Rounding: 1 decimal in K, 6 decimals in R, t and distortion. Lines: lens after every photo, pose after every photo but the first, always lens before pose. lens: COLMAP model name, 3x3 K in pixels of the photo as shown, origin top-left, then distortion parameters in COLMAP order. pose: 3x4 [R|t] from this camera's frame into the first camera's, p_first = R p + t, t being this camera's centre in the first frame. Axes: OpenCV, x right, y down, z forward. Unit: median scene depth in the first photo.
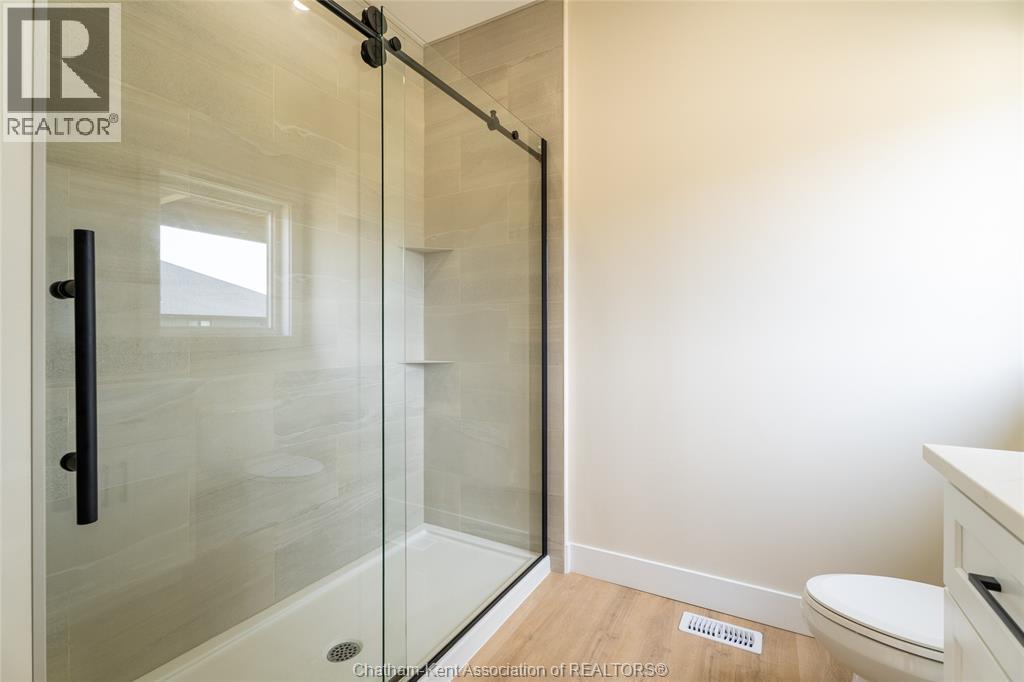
lens RADIAL K [[462.5, 0, 512.3], [0, 462.5, 331.6], [0, 0, 1]] dist [0.006409, -0.001534]
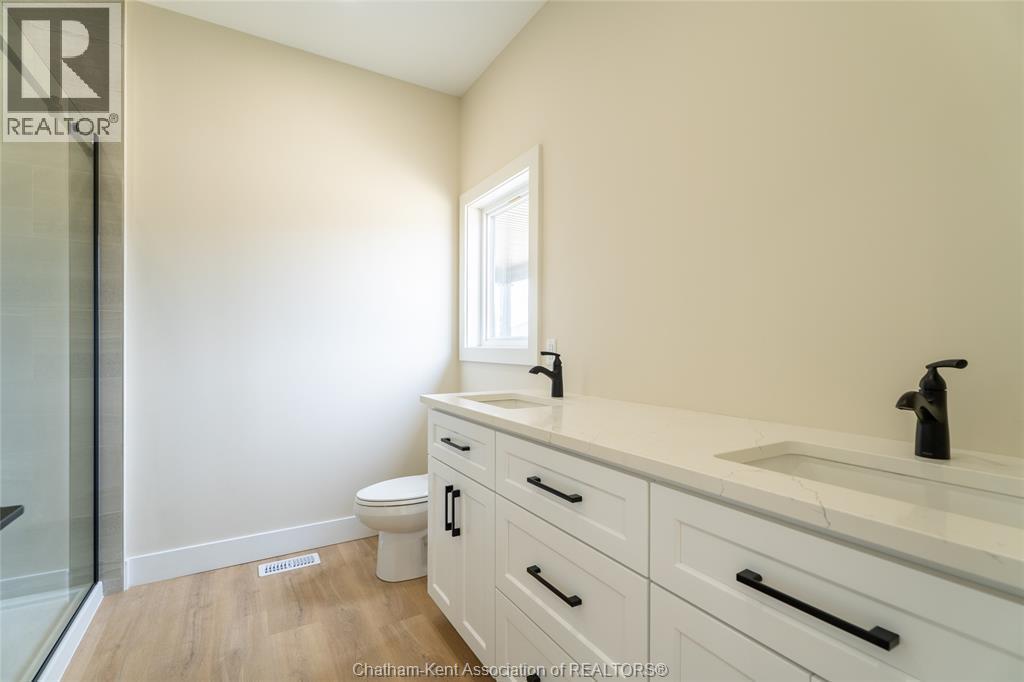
lens RADIAL K [[462.5, 0, 512.6], [0, 462.5, 344.2], [0, 0, 1]] dist [0.006409, -0.001534]
pose [[0.500213, 0.004144, 0.865892, -0.319259], [-0.003913, 0.999989, -0.002526, 0.004061], [-0.865893, -0.002124, 0.500224, -0.188687]]
